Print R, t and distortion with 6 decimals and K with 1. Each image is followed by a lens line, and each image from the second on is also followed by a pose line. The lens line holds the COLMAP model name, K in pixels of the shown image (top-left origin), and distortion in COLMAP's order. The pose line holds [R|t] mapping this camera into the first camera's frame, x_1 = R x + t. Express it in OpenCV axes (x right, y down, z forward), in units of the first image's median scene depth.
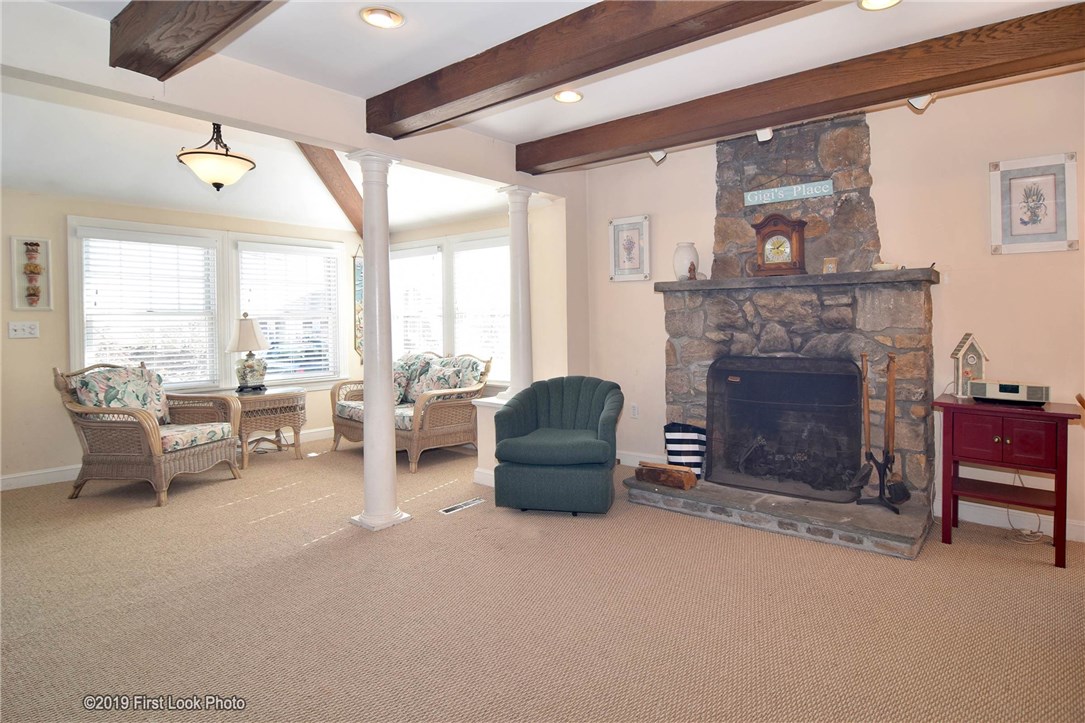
lens RADIAL K [[593.8, 0, 571.2], [0, 593.8, 318.1], [0, 0, 1]] dist [0.004897, -0.005975]
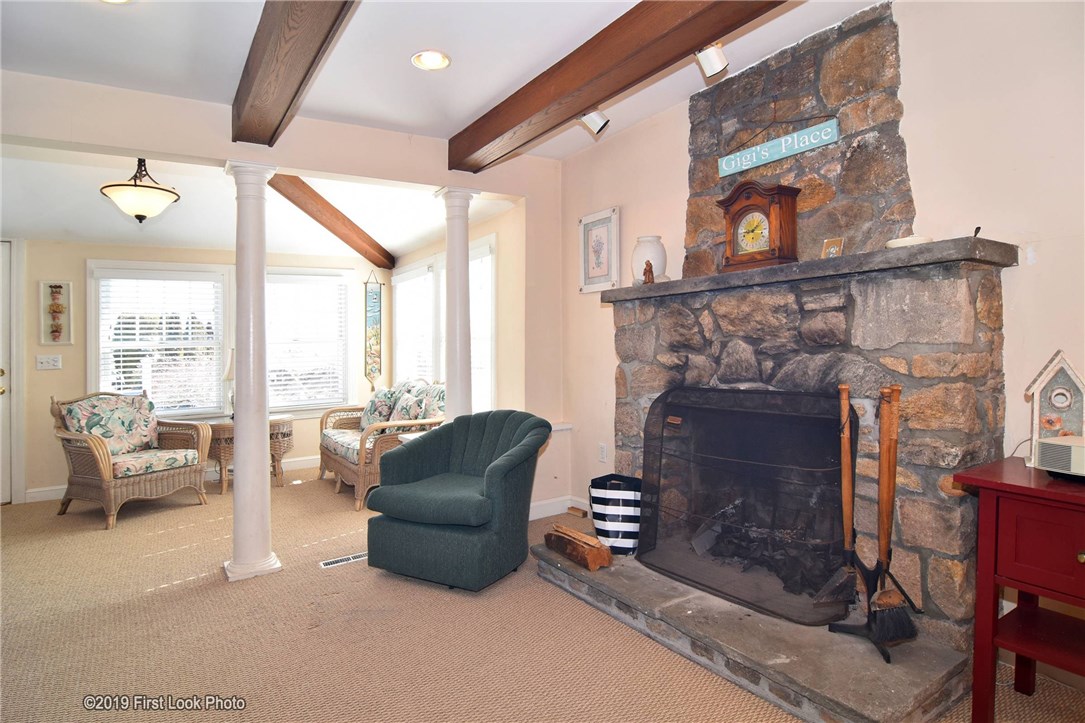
lens RADIAL K [[593.8, 0, 515.7], [0, 593.8, 334.1], [0, 0, 1]] dist [0.004897, -0.005975]
pose [[0.935635, -0.028192, -0.351840, 0.323561], [0.025018, 0.999595, -0.013564, 0.004133], [0.352080, 0.003889, 0.935962, 0.246976]]
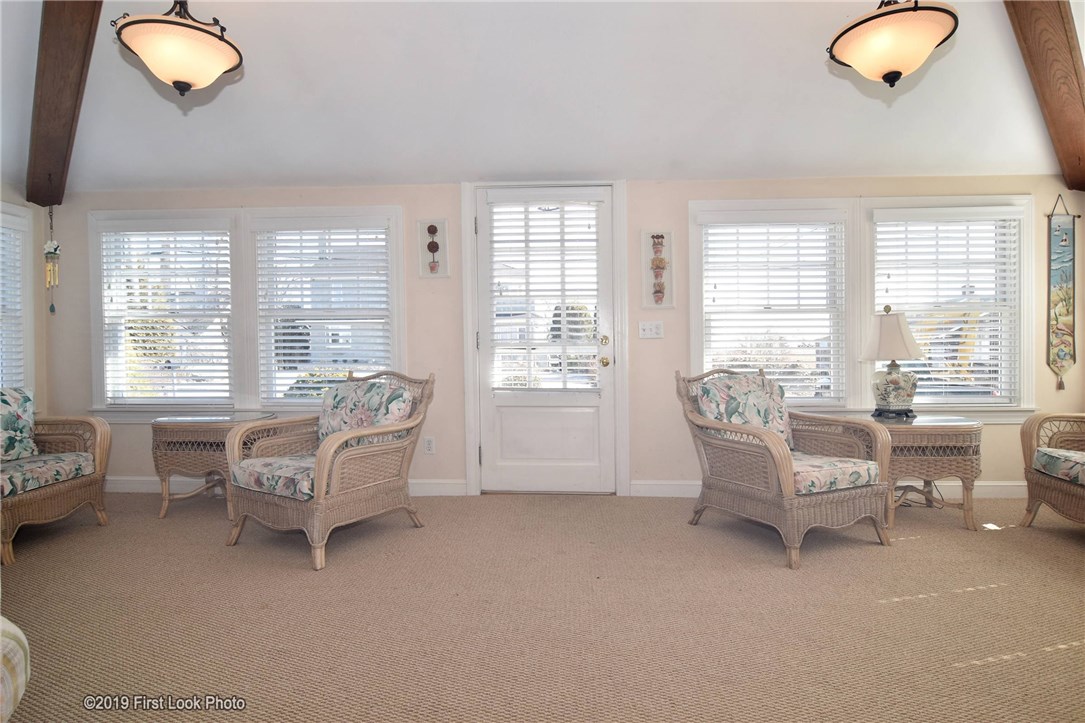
lens RADIAL K [[593.8, 0, 548.0], [0, 593.8, 352.3], [0, 0, 1]] dist [0.004897, -0.005975]
pose [[0.601729, 0.014492, -0.798569, -0.273281], [0.004983, 0.999748, 0.021898, 0.035138], [0.798685, -0.017156, 0.601505, 0.307287]]
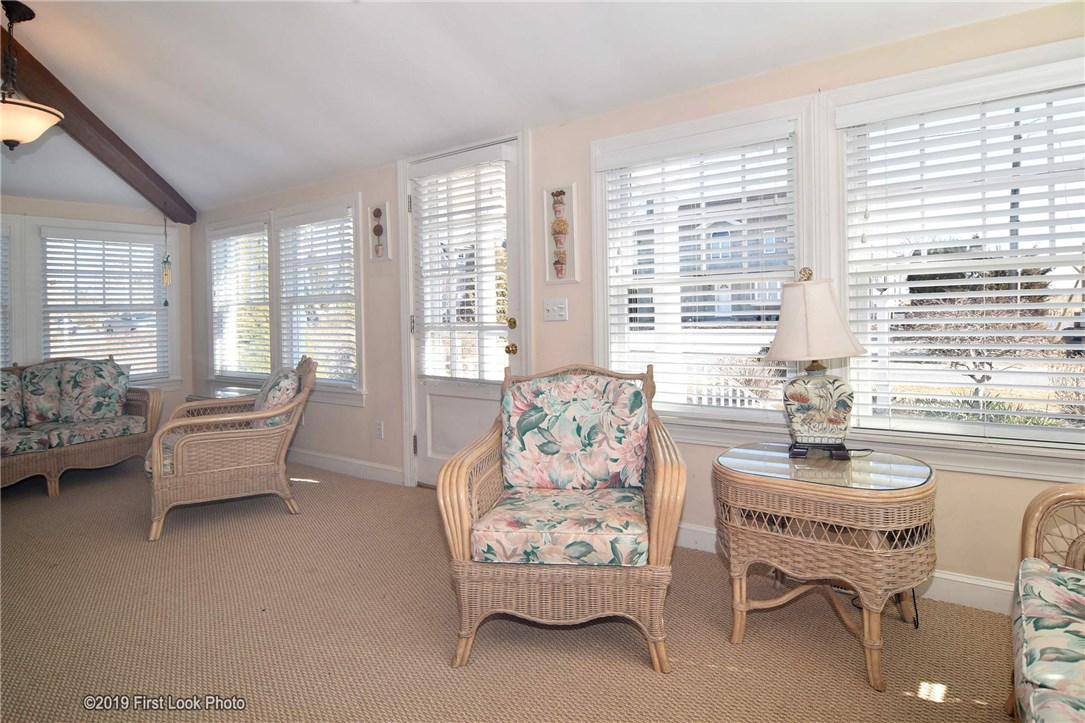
lens RADIAL K [[593.8, 0, 593.2], [0, 593.8, 321.5], [0, 0, 1]] dist [0.004897, -0.005975]
pose [[0.106533, 0.027309, -0.993934, -0.170261], [0.032959, 0.998976, 0.030980, 0.012606], [0.993763, -0.036059, 0.105524, 0.974460]]
